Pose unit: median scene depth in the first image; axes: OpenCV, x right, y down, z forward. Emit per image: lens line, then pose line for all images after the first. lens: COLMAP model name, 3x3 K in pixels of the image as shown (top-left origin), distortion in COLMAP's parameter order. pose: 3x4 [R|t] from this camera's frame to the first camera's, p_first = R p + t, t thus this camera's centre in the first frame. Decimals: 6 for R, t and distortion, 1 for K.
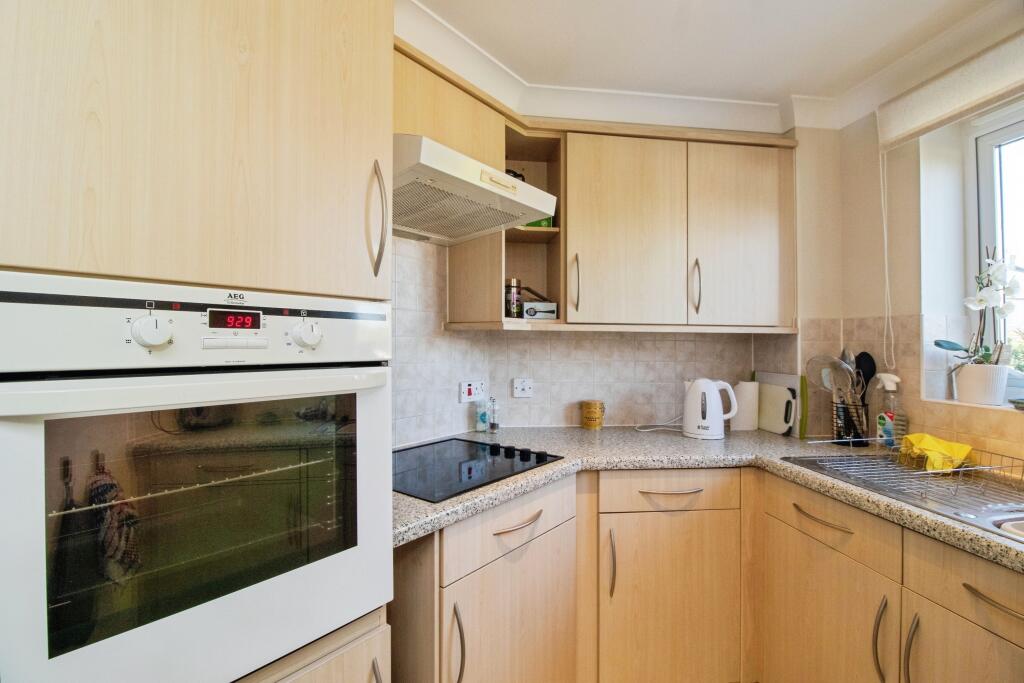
lens RADIAL K [[483.9, 0, 512.0], [0, 483.9, 341.5], [0, 0, 1]] dist [-0.001823, -0.010088]
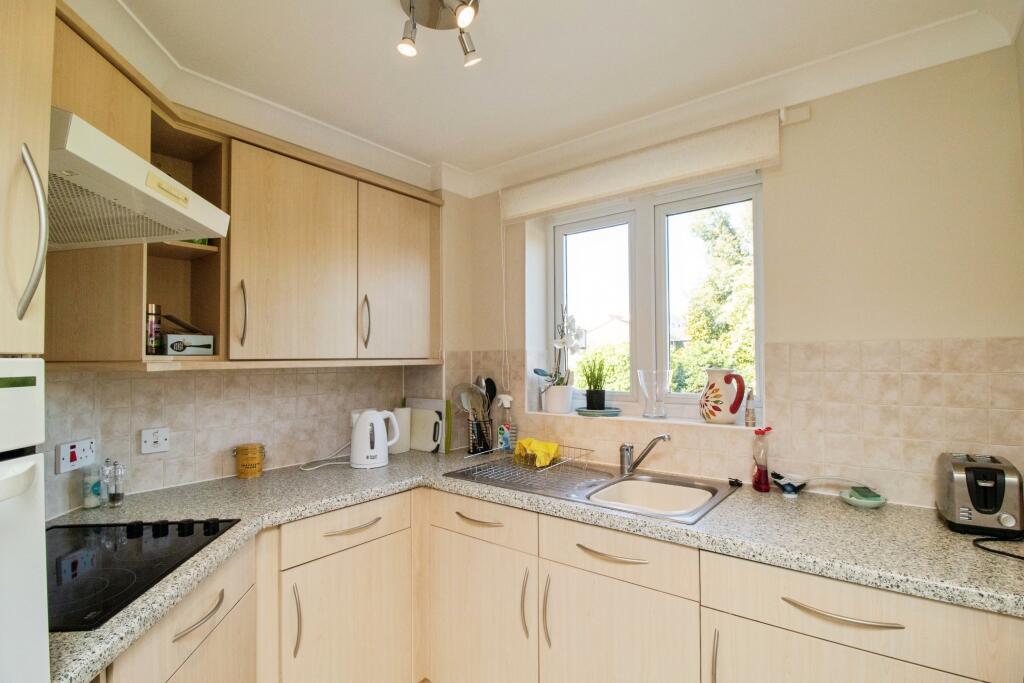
lens RADIAL K [[488.2, 0, 511.4], [0, 488.2, 355.3], [0, 0, 1]] dist [0.000206, -0.013357]
pose [[0.721732, -0.008894, 0.692115, -0.118045], [0.016041, 0.999864, -0.003879, -0.033653], [-0.691986, 0.013902, 0.721777, 0.033548]]
